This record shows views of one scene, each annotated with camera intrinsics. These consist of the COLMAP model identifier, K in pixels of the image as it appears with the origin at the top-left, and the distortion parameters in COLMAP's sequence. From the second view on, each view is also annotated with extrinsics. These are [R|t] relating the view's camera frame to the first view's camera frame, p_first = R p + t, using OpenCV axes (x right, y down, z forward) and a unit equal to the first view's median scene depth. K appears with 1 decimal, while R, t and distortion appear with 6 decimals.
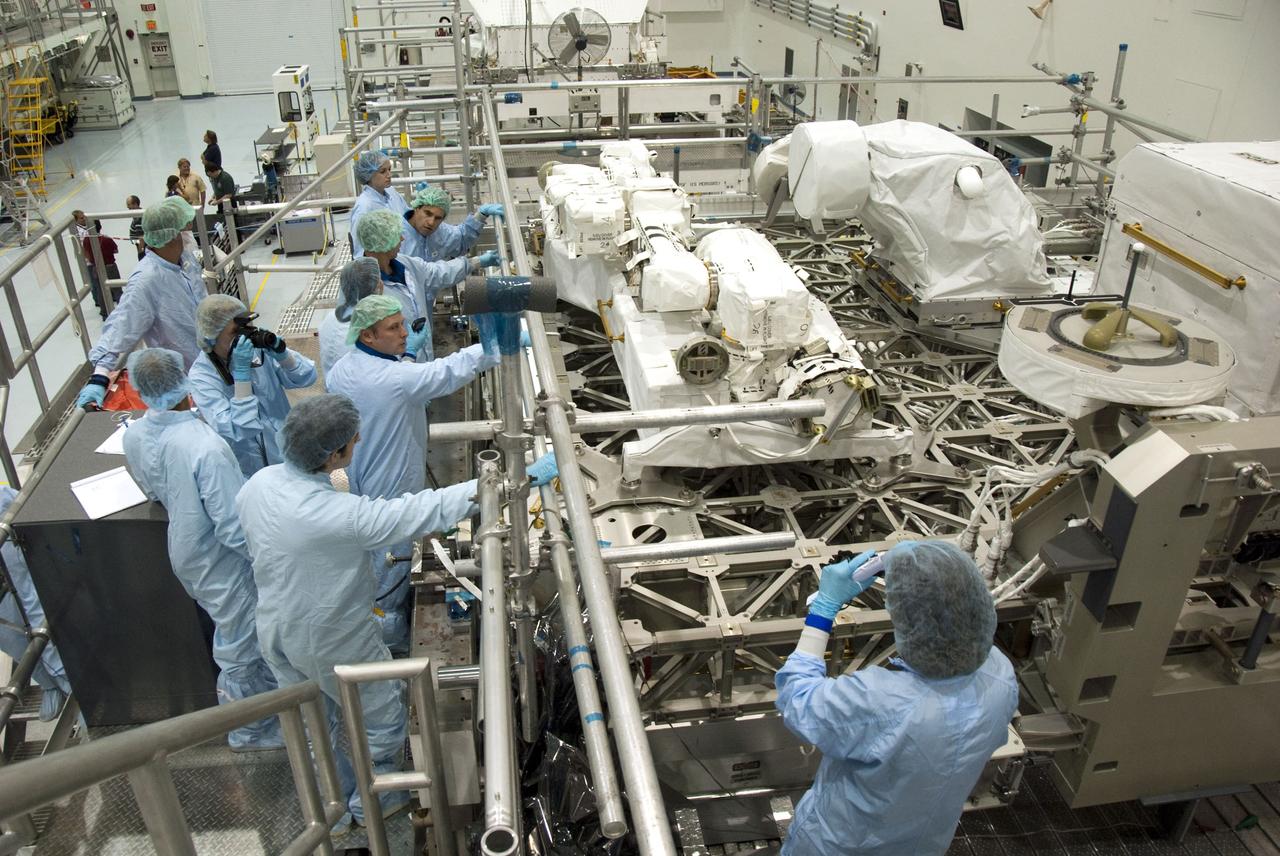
lens RADIAL K [[1008.0, 0, 622.3], [0, 1008.0, 427.3], [0, 0, 1]] dist [-0.178241, 0.140320]
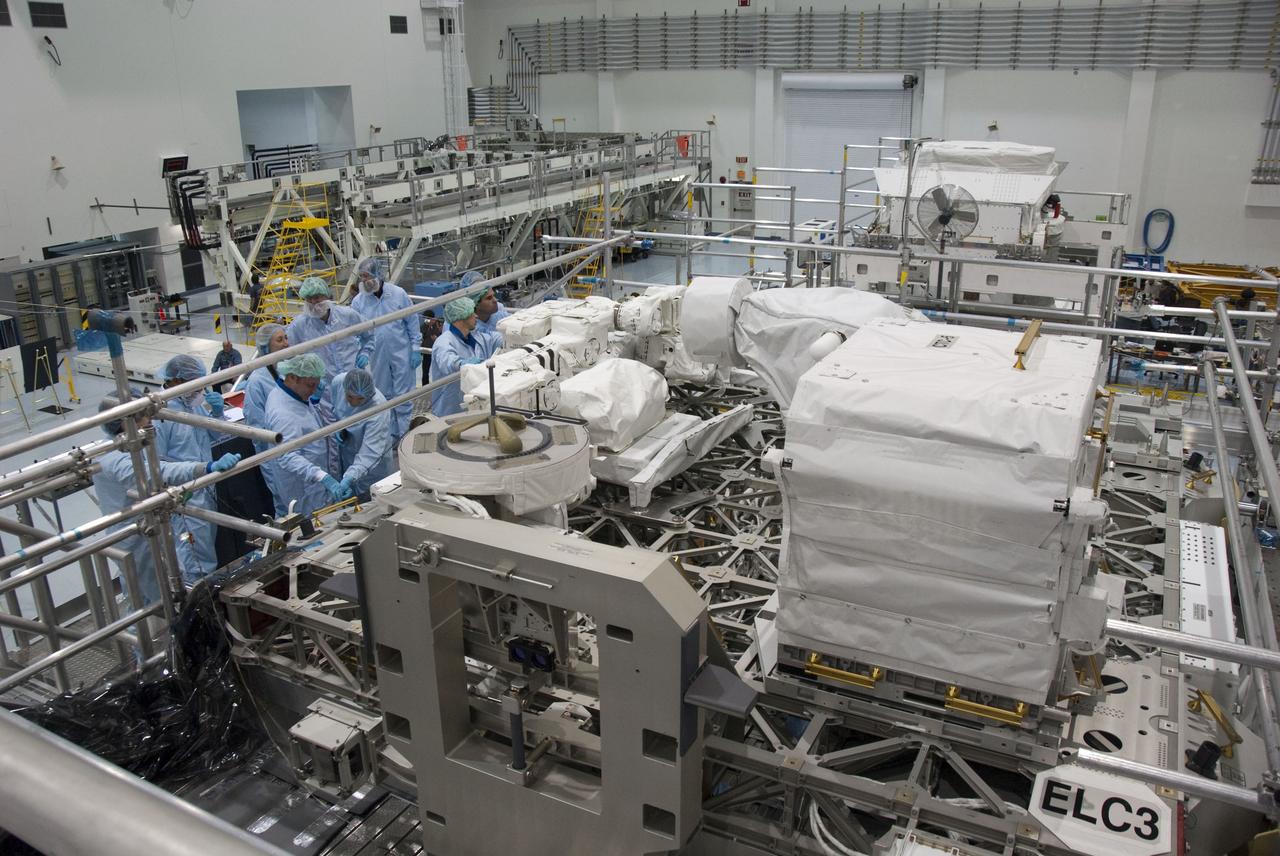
lens RADIAL K [[1008.0, 0, 622.3], [0, 1008.0, 427.3], [0, 0, 1]] dist [-0.178241, 0.140320]
pose [[0.807918, 0.184445, -0.559687, 0.296975], [-0.269286, 0.960347, -0.072237, -0.014310], [0.524170, 0.209077, 0.825550, 0.019100]]
